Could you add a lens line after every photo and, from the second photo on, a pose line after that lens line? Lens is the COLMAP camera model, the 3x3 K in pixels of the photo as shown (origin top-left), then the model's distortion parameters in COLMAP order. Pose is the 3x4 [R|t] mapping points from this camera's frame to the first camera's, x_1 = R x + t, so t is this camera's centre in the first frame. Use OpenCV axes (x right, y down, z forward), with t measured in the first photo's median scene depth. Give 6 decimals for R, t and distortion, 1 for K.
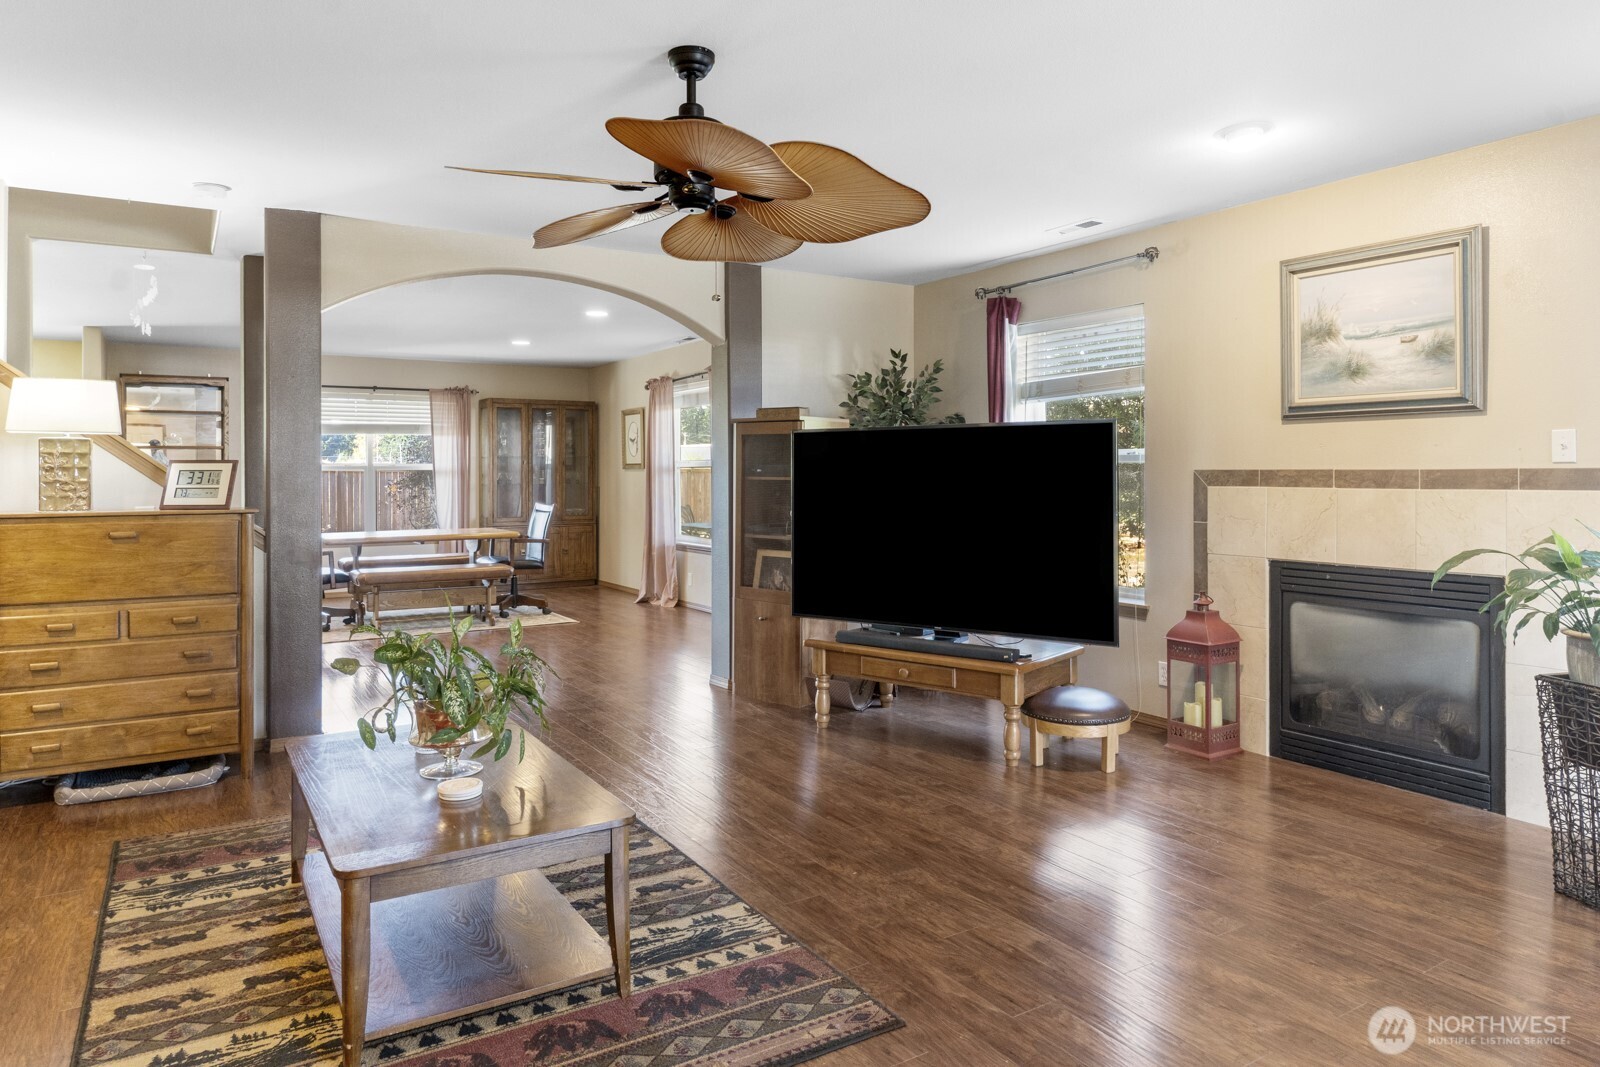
lens RADIAL K [[992.9, 0, 805.2], [0, 992.9, 490.2], [0, 0, 1]] dist [-0.002307, 0.000321]
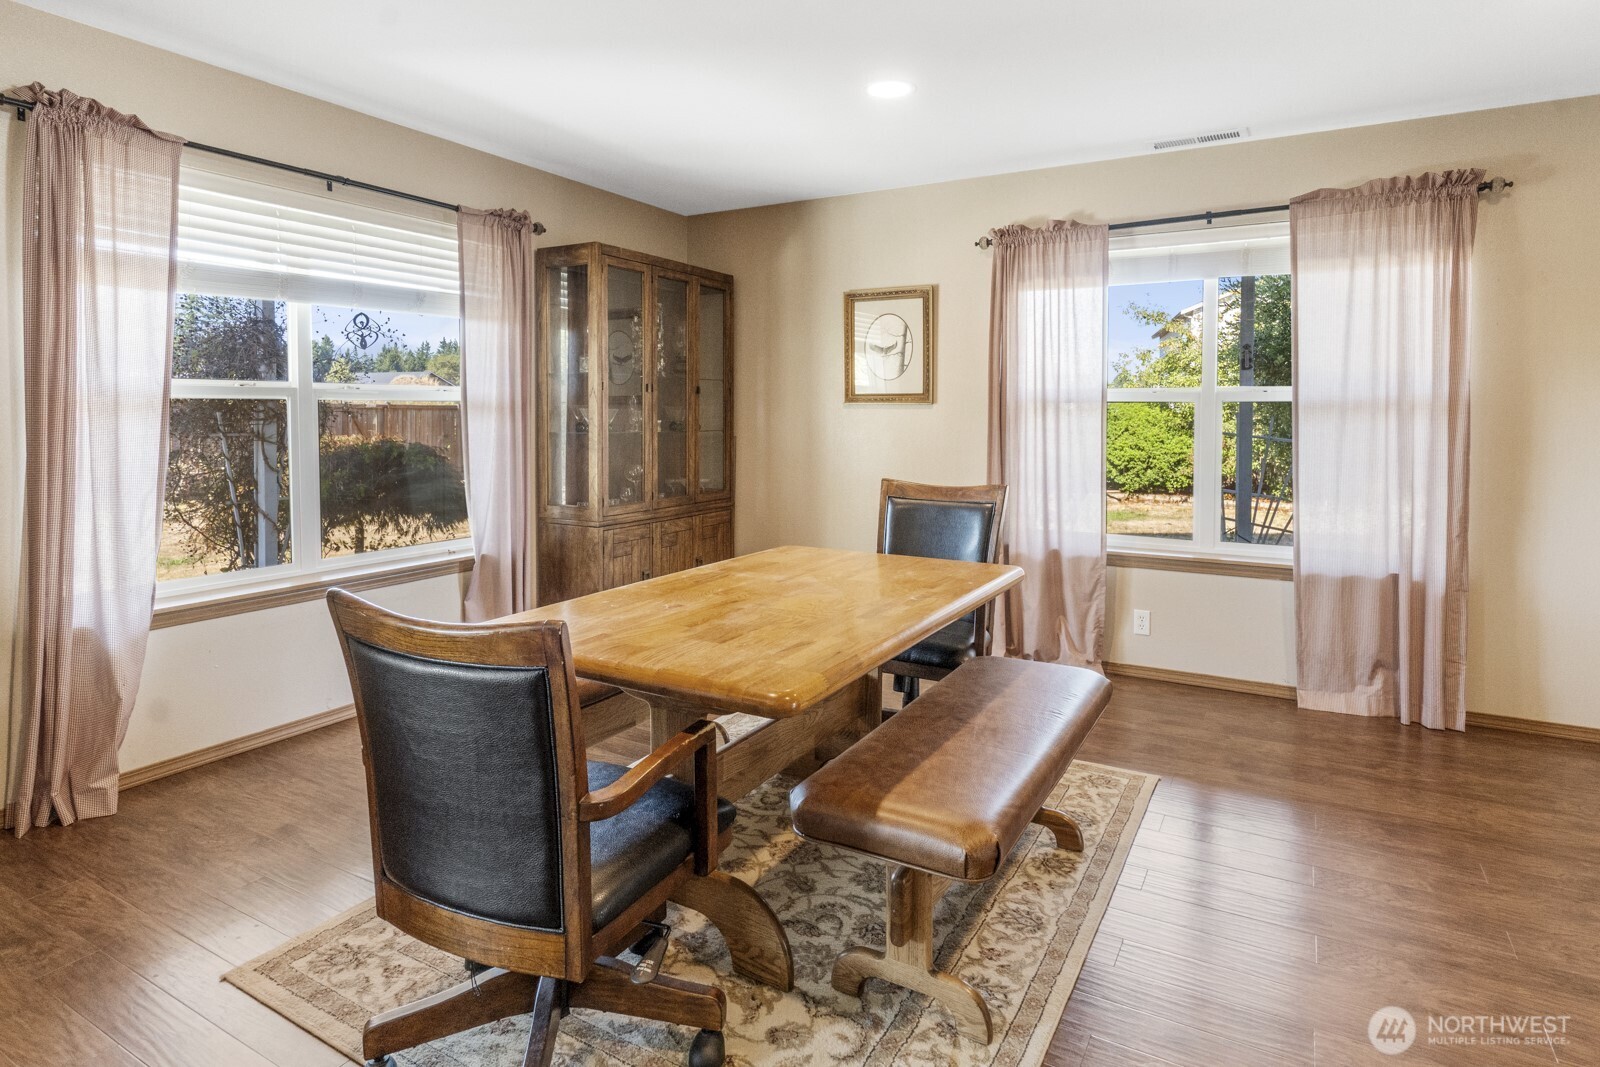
lens RADIAL K [[866.2, 0, 822.5], [0, 866.2, 429.3], [0, 0, 1]] dist [0.002895, -0.001449]
pose [[0.884122, -0.006218, 0.467214, -1.572927], [0.001639, 0.999947, 0.010208, -0.047134], [-0.467253, -0.008259, 0.884085, 2.298028]]
